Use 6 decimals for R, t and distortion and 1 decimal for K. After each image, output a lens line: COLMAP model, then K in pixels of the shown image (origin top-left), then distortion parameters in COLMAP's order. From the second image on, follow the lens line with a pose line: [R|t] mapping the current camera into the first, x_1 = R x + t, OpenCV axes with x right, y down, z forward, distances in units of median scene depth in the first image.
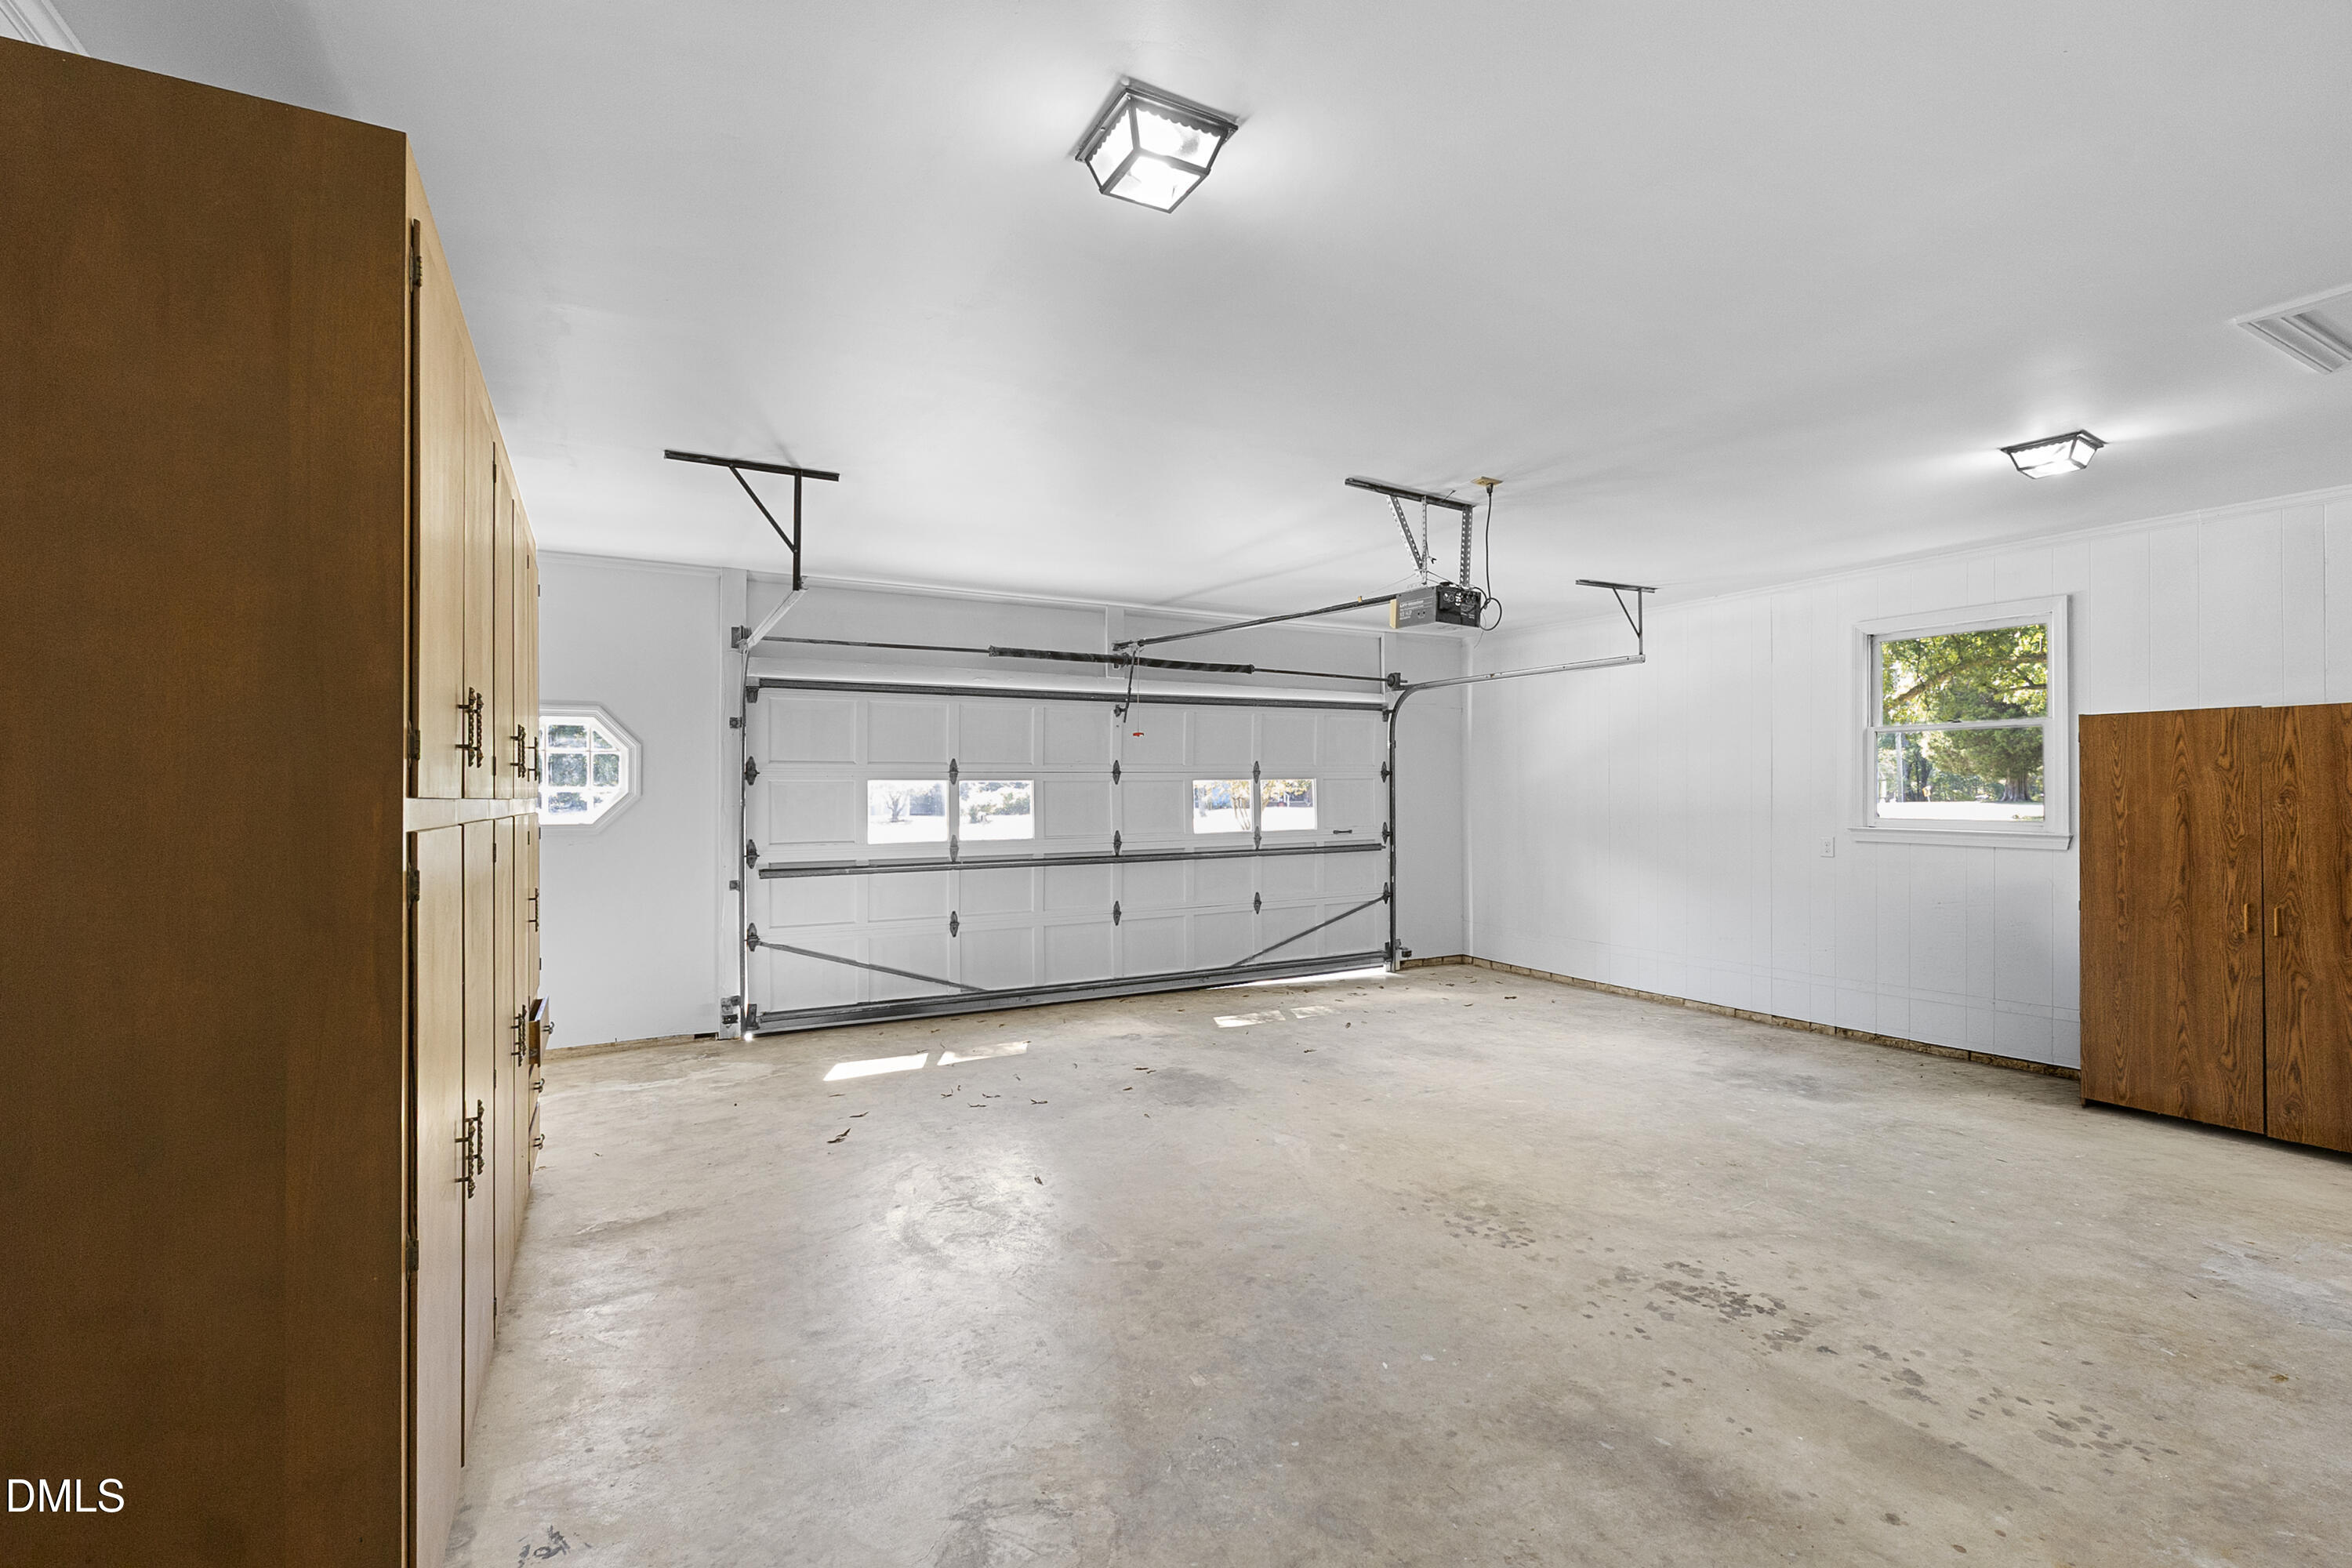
lens RADIAL K [[1037.2, 0, 1177.5], [0, 1037.2, 788.5], [0, 0, 1]] dist [-0.006647, -0.000185]
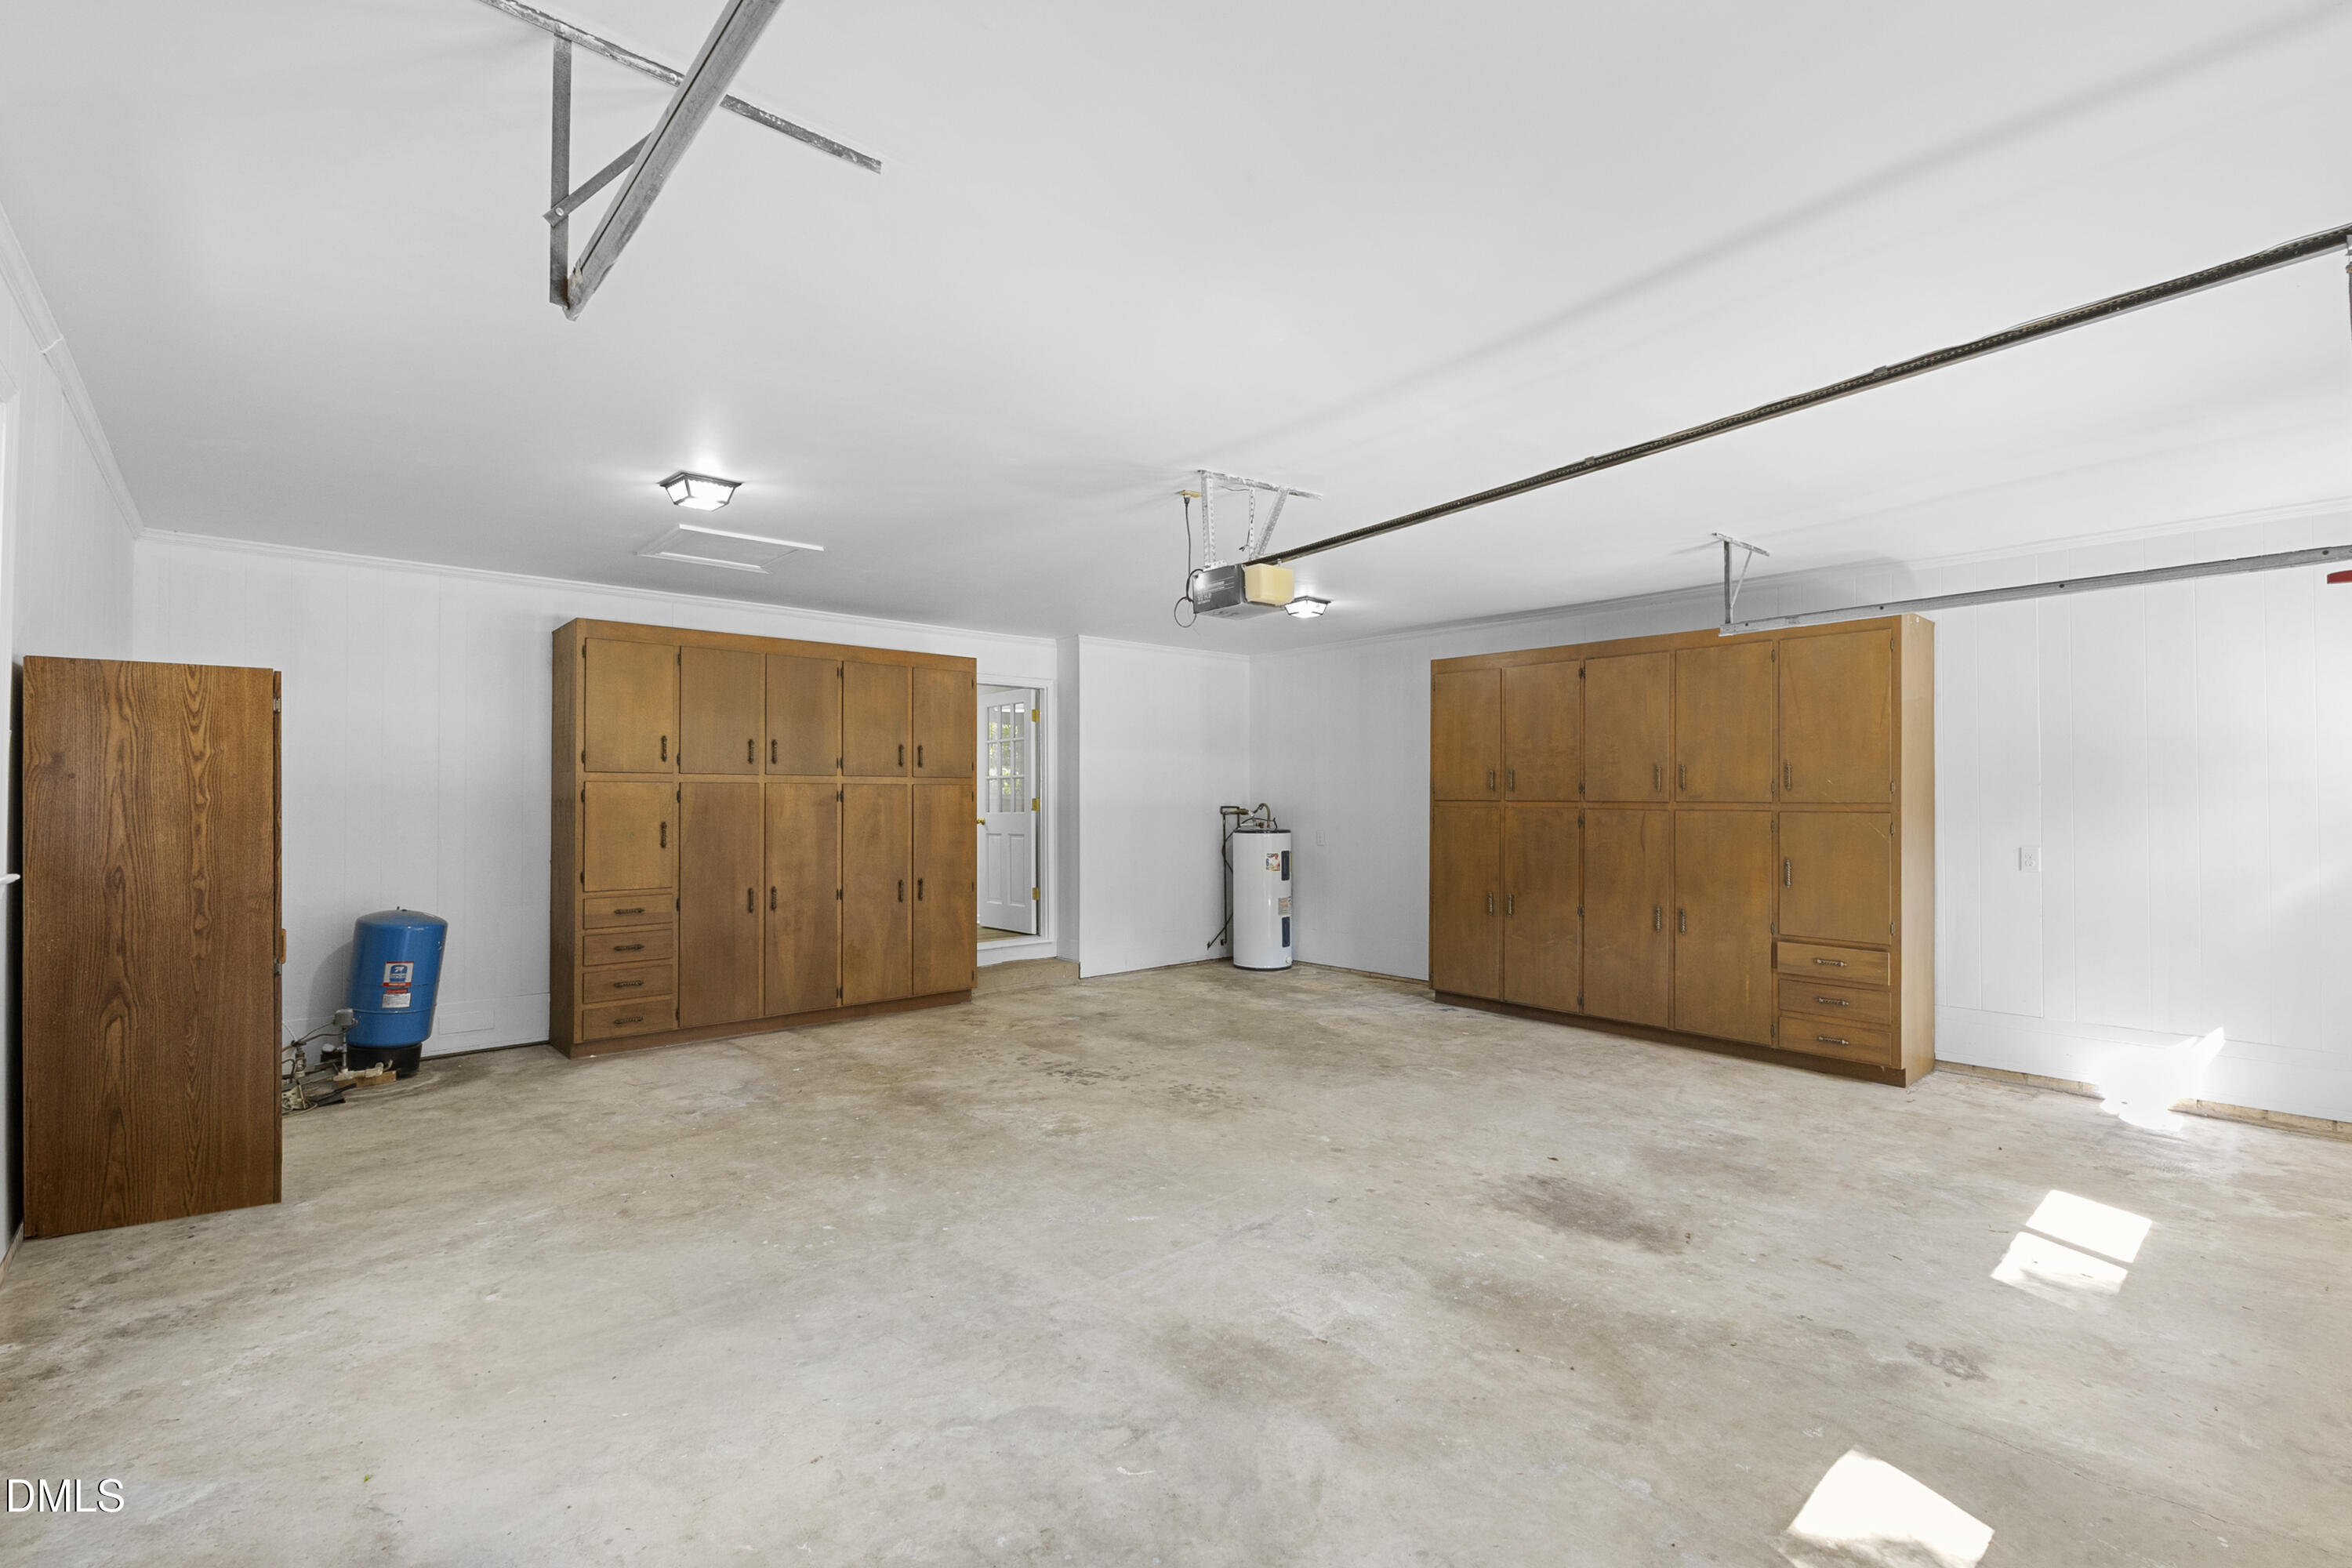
lens RADIAL K [[1037.2, 0, 1176.6], [0, 1037.2, 793.9], [0, 0, 1]] dist [-0.006647, -0.000185]
pose [[-0.975060, -0.003434, -0.221916, 0.636392], [-0.000992, 0.999938, -0.011115, 0.015825], [0.221941, -0.010618, -0.975002, 2.356061]]
